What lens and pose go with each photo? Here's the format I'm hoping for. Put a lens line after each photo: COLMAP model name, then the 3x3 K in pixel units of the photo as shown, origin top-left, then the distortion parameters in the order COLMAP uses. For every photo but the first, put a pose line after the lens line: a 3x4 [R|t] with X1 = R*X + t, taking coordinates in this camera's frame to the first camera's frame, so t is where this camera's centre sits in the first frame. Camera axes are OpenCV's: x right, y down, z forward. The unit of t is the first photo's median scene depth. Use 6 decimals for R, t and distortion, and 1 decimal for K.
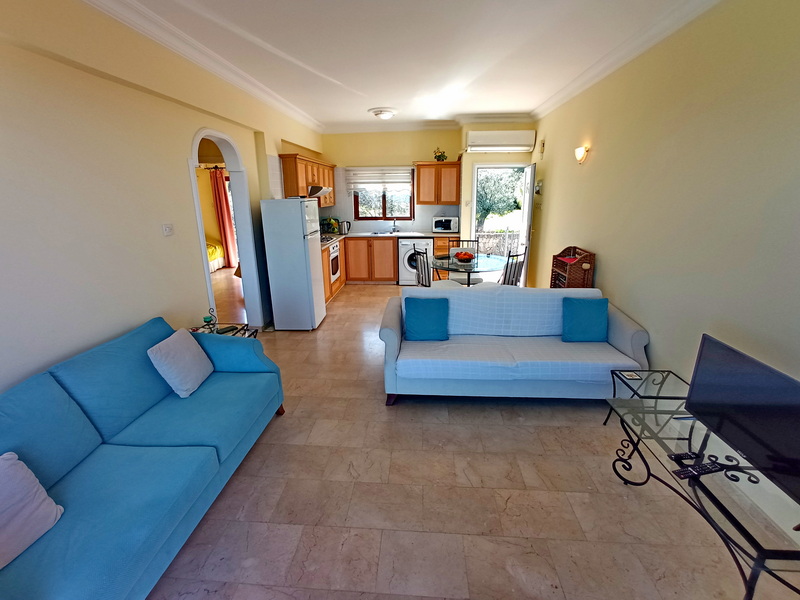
lens RADIAL K [[360.4, 0, 398.3], [0, 360.4, 295.0], [0, 0, 1]] dist [-0.005002, 0.002114]
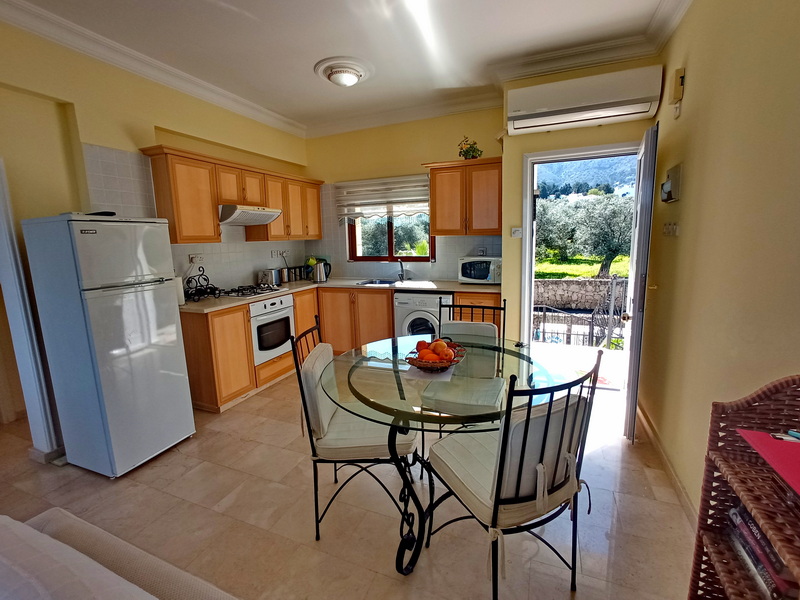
lens RADIAL K [[360.4, 0, 399.8], [0, 360.4, 296.3], [0, 0, 1]] dist [-0.005002, 0.002114]
pose [[0.947865, 0.038426, -0.316346, 0.192845], [-0.073371, 0.992349, -0.099301, -0.090837], [0.310110, 0.117335, 0.943432, 0.442251]]
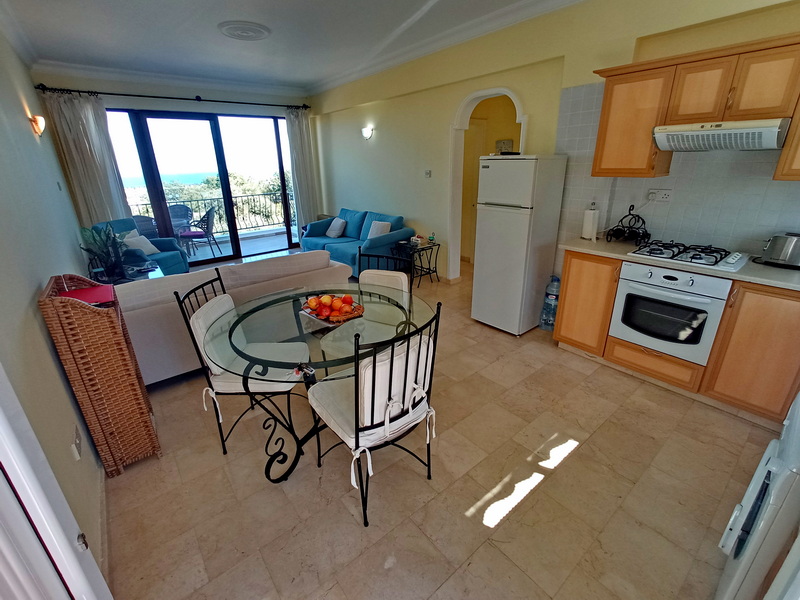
lens RADIAL K [[360.4, 0, 401.5], [0, 360.4, 299.2], [0, 0, 1]] dist [-0.005002, 0.002114]
pose [[-0.739730, 0.279953, -0.611904, 0.273754], [-0.143920, 0.822484, 0.550280, -0.266342], [0.657333, 0.495123, -0.568125, 0.943661]]
